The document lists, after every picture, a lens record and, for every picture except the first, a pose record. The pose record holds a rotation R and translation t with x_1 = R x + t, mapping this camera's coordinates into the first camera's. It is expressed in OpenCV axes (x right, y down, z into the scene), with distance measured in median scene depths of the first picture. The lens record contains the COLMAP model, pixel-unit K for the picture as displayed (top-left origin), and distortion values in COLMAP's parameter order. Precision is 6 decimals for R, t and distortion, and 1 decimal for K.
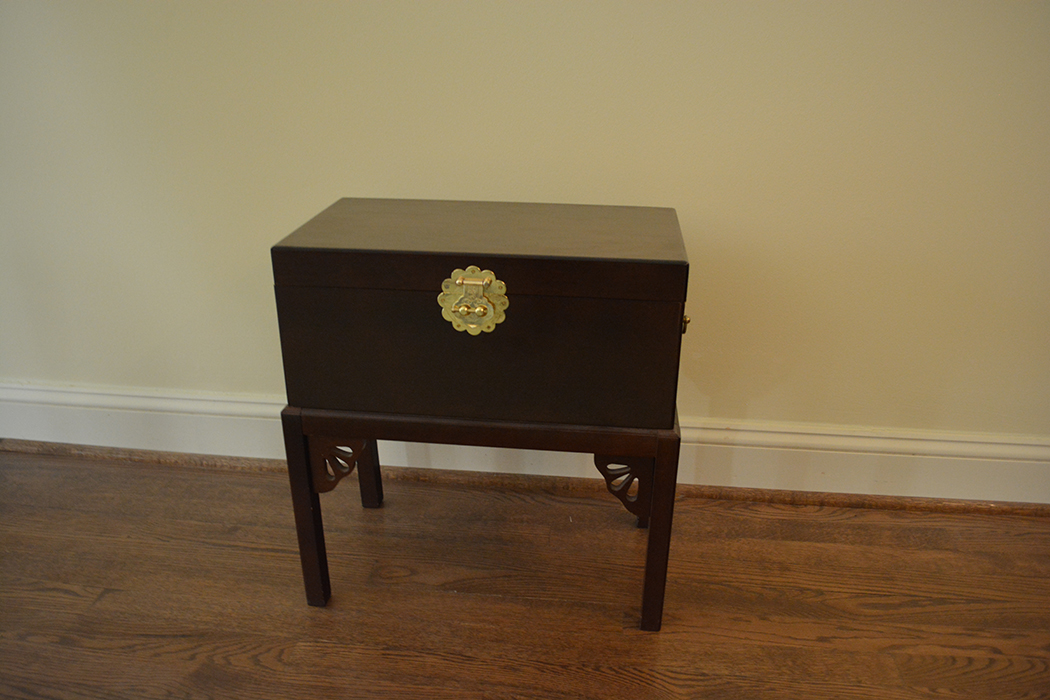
lens RADIAL K [[817.3, 0, 525.0], [0, 817.3, 350.0], [0, 0, 1]] dist [-0.085710, 0.010529]
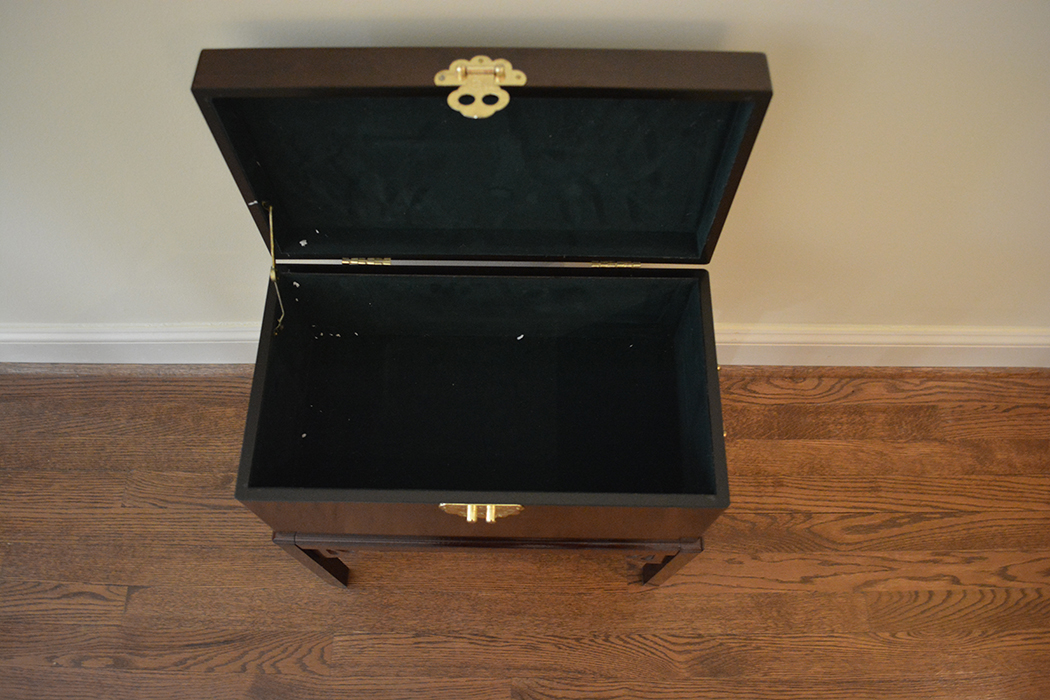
lens RADIAL K [[817.3, 0, 525.0], [0, 817.3, 350.0], [0, 0, 1]] dist [-0.085710, 0.010529]
pose [[0.994967, -0.092176, 0.039291, -0.027660], [0.042764, 0.745246, 0.665417, -0.572571], [-0.090616, -0.660387, 0.745438, 0.371527]]
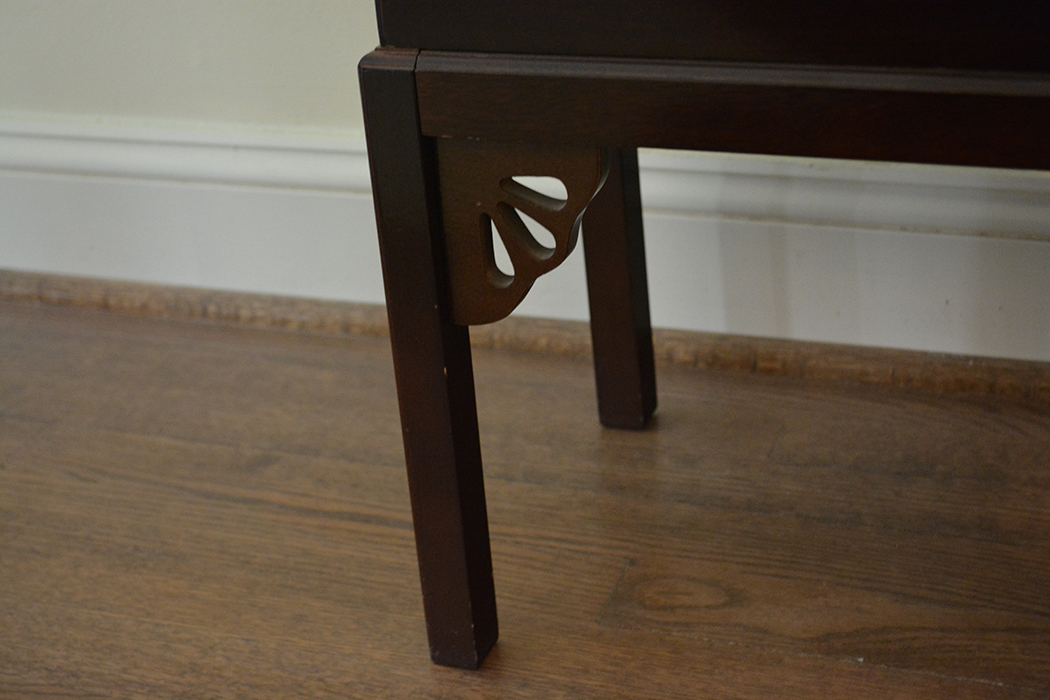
lens RADIAL K [[1669.5, 0, 525.0], [0, 1669.5, 350.0], [0, 0, 1]] dist [-0.016558, -0.018713]
pose [[0.967030, 0.040433, -0.251433, -0.050384], [-0.024233, 0.997445, 0.067197, 0.124006], [0.253507, -0.058889, 0.965539, 0.299584]]
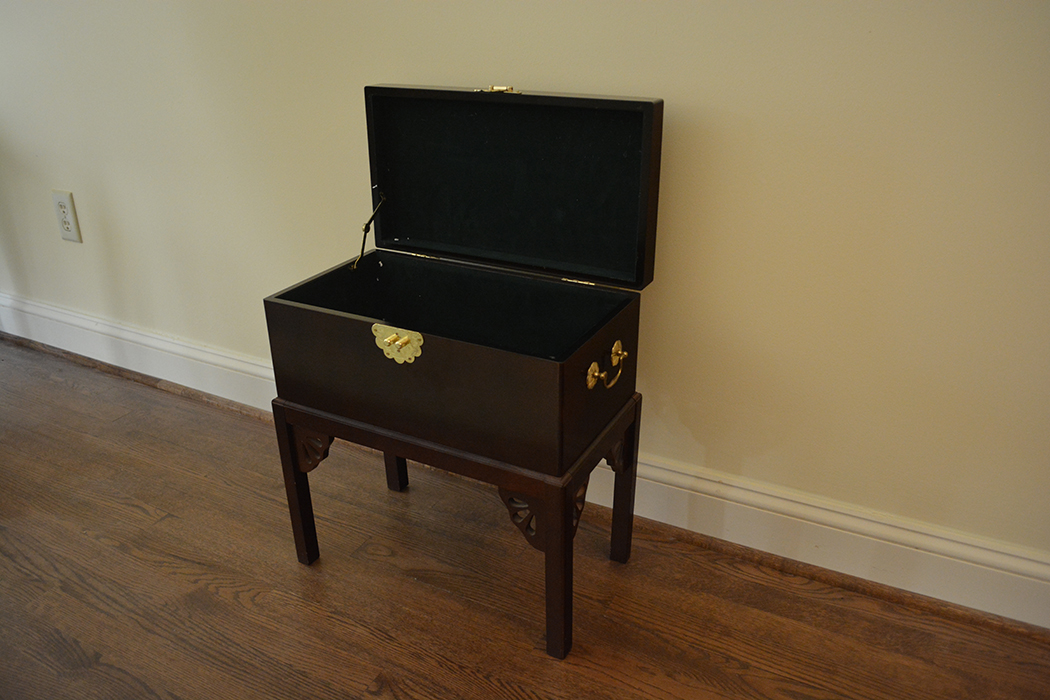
lens RADIAL K [[817.3, 0, 525.0], [0, 817.3, 350.0], [0, 0, 1]] dist [-0.085710, 0.010529]
pose [[0.932194, 0.137903, -0.334661, 0.380436], [-0.128268, 0.990436, 0.050838, -0.092973], [0.338471, -0.004464, 0.940966, -0.011832]]
